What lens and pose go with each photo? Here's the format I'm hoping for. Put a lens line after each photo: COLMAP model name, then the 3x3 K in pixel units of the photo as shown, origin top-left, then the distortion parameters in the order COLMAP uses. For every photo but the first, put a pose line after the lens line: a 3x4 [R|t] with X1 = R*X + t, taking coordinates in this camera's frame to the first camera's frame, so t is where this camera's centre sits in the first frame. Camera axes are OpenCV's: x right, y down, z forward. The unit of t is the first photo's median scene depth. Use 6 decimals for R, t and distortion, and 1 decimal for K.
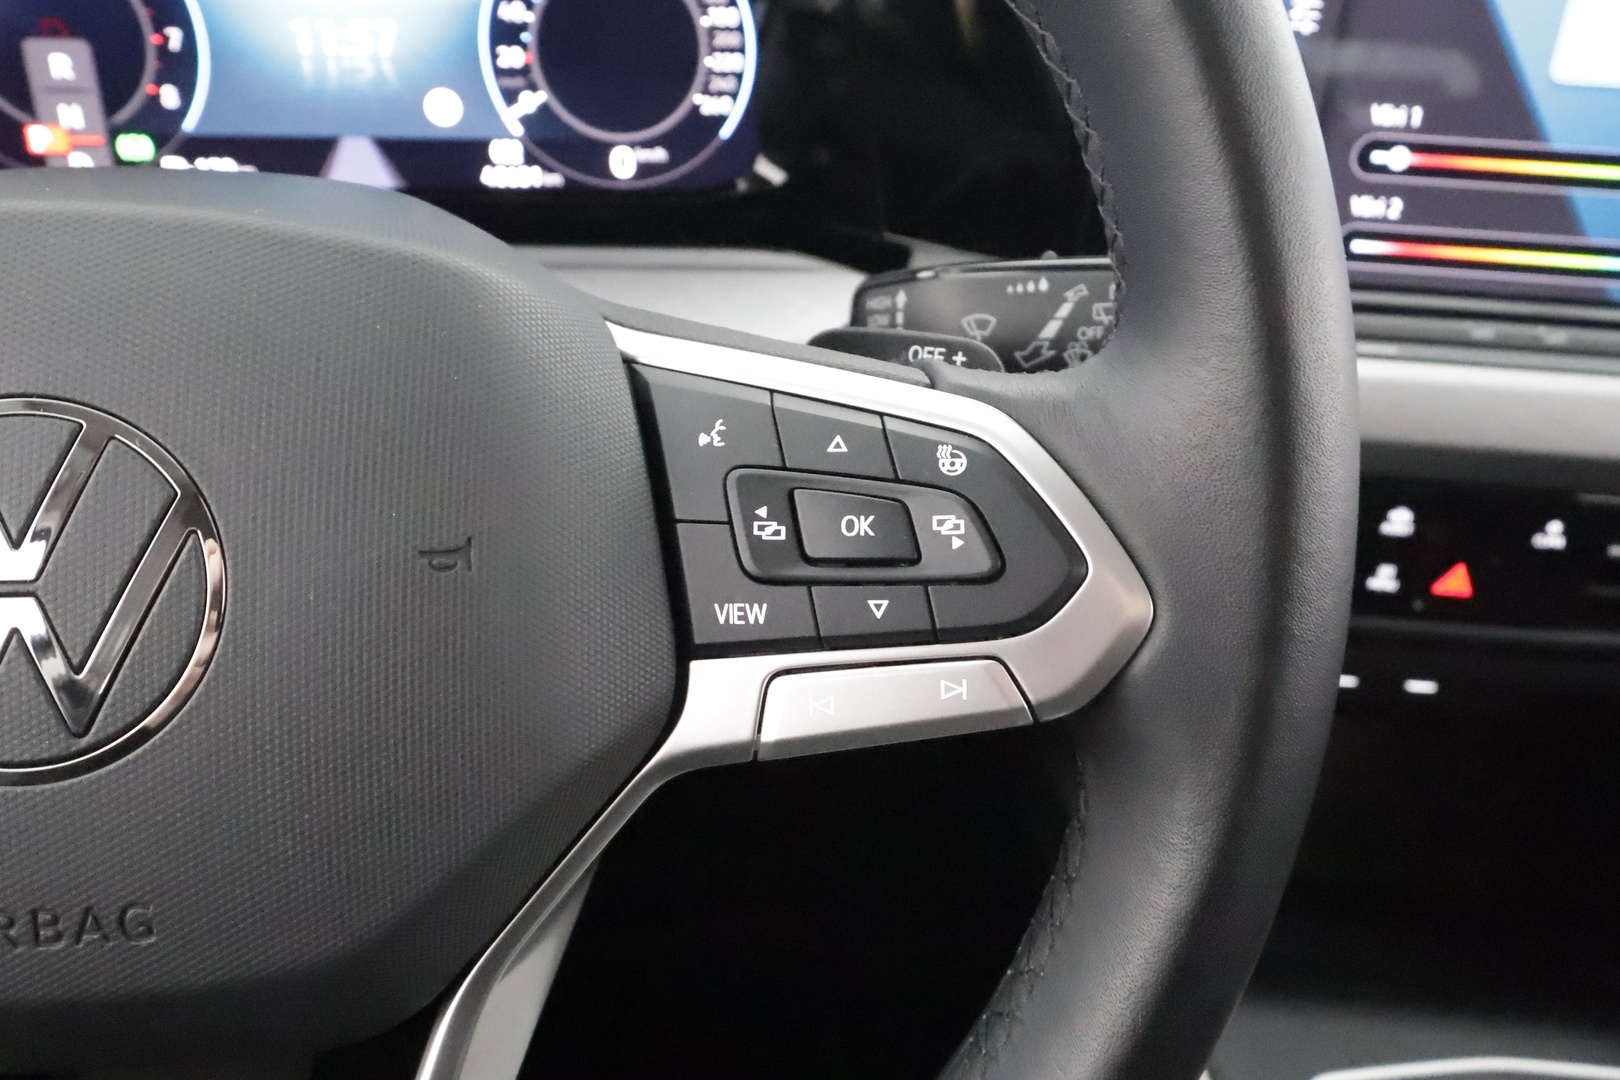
lens RADIAL K [[1267.8, 0, 806.6], [0, 1267.8, 521.1], [0, 0, 1]] dist [0.000597, 0.007429]
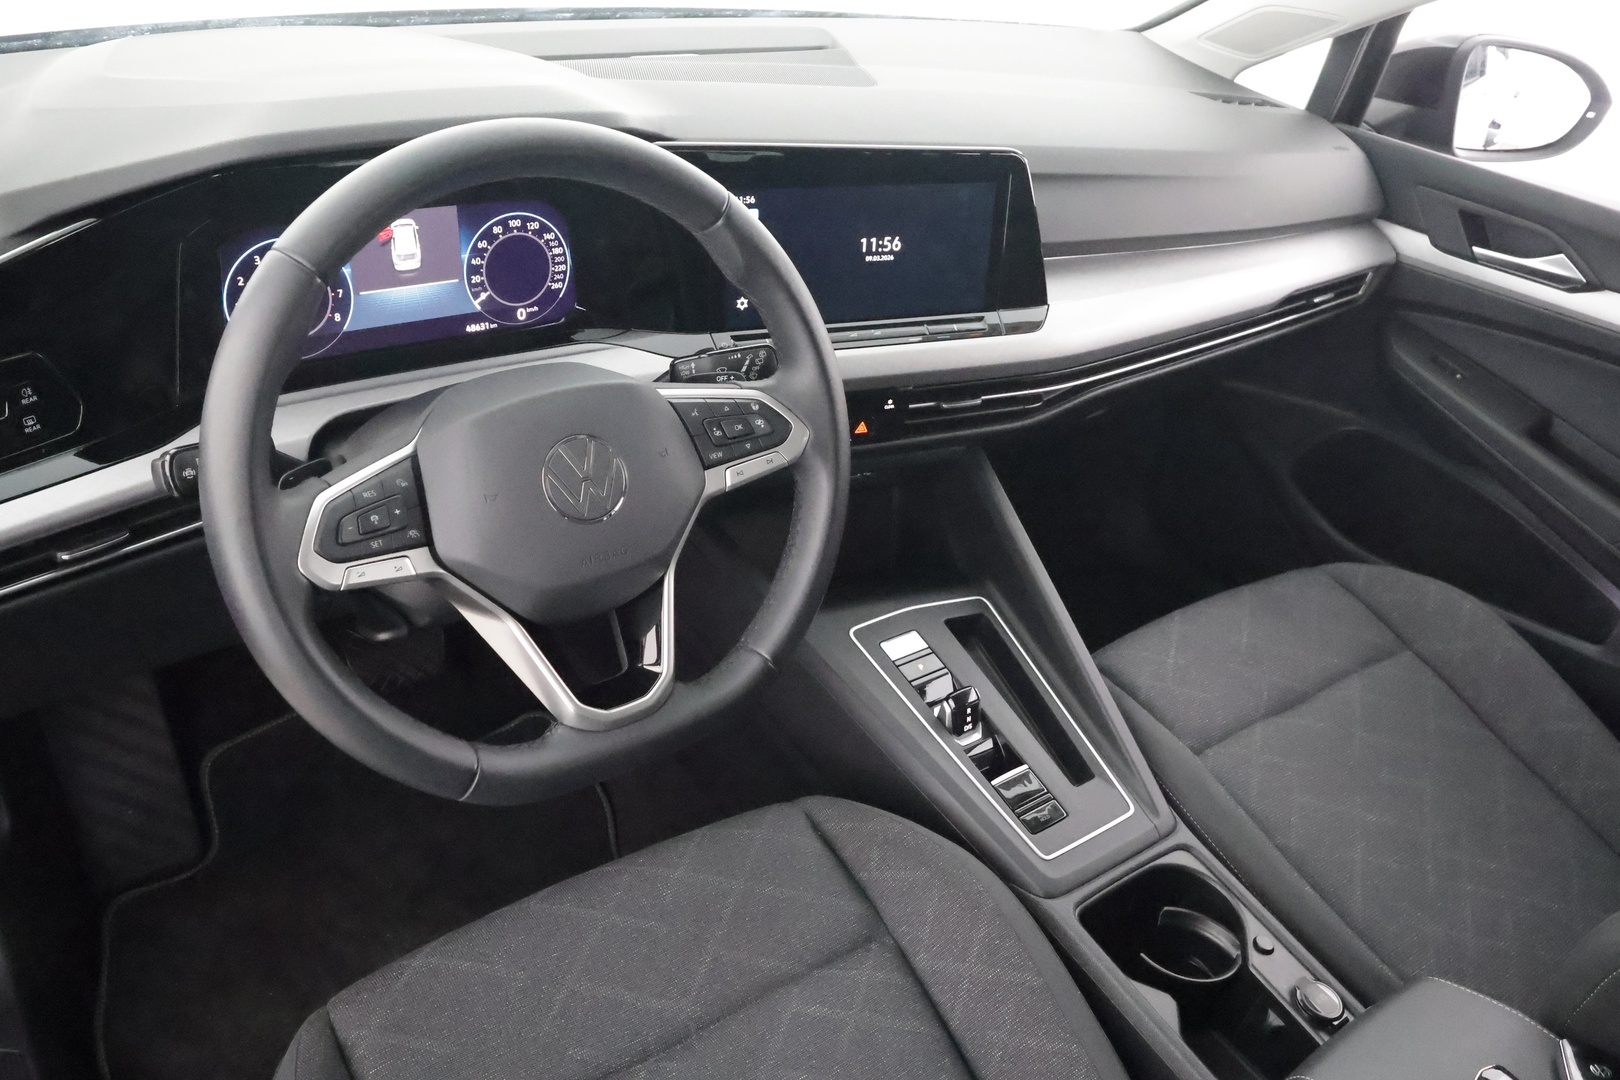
lens RADIAL K [[1245.4, 0, 810.0], [0, 1245.4, 540.0], [0, 0, 1]] dist [0.003216, 0.001420]
pose [[0.869171, -0.223909, 0.440915, -0.841995], [0.199440, 0.974610, 0.101779, -0.002256], [-0.452510, -0.000527, 0.891759, -1.387718]]
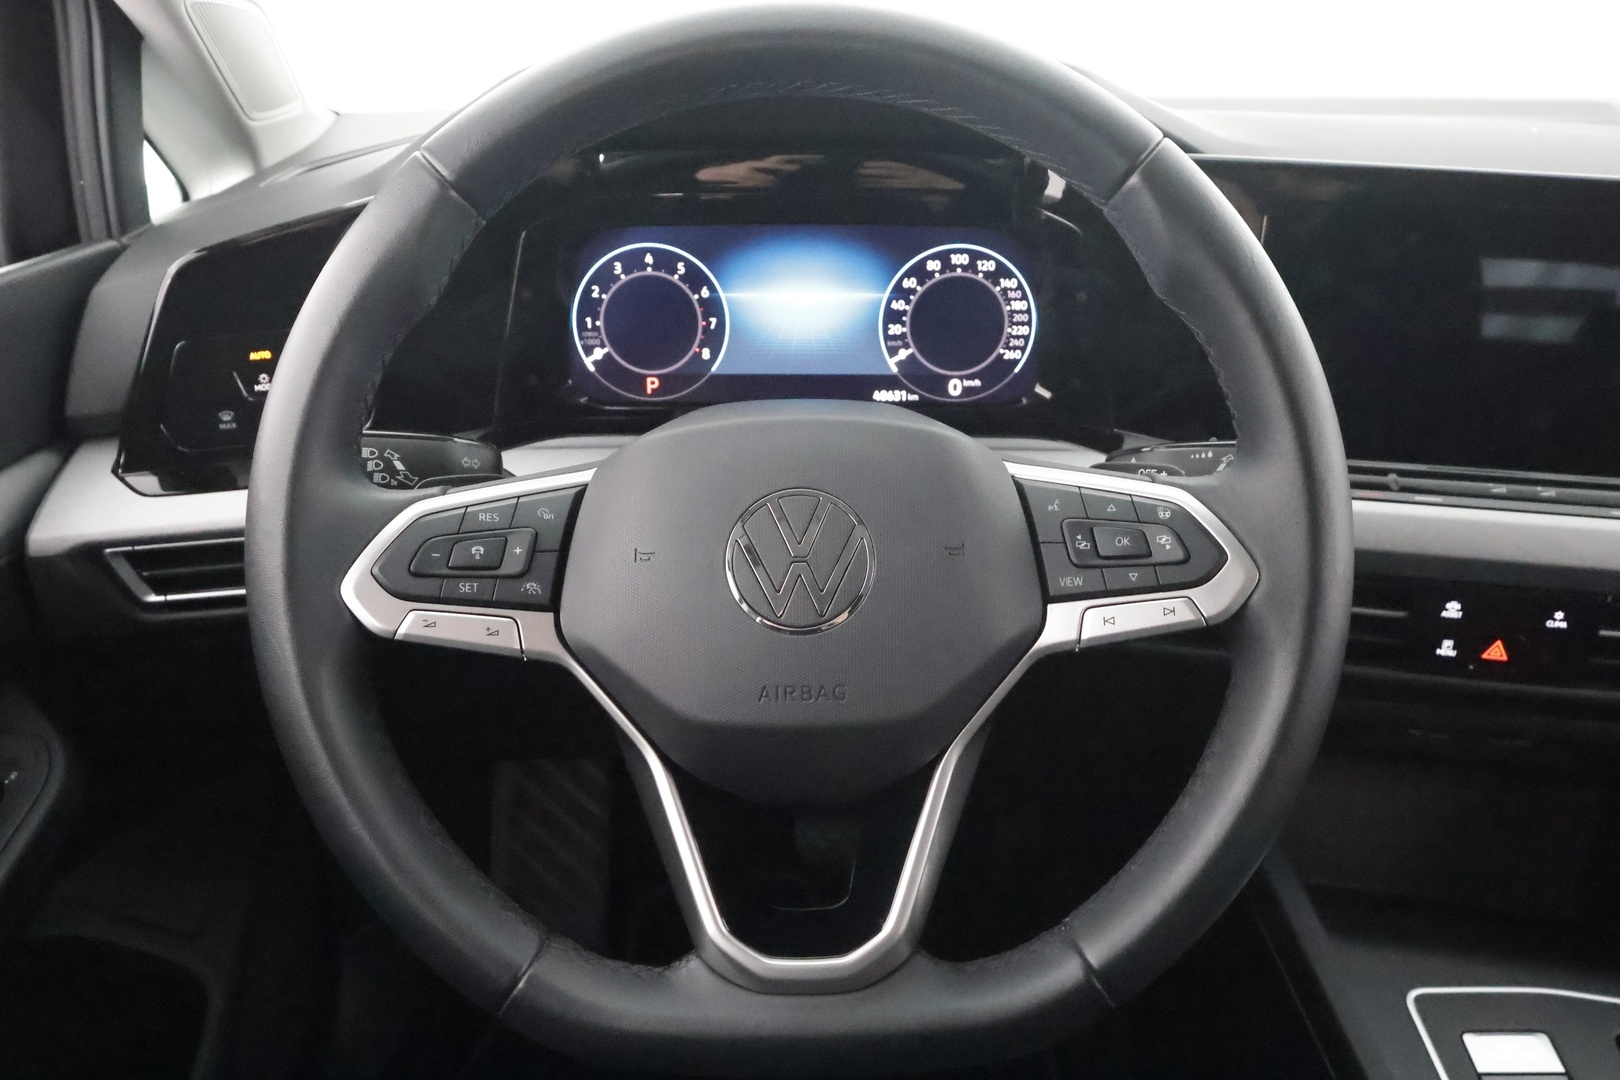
lens RADIAL K [[1276.4, 0, 852.7], [0, 1276.4, 540.6], [0, 0, 1]] dist [-0.001064, 0.000296]
pose [[0.994469, 0.003945, -0.104955, -0.108491], [-0.020250, 0.987747, -0.154745, 0.196907], [0.103058, 0.156014, 0.982364, -0.696677]]
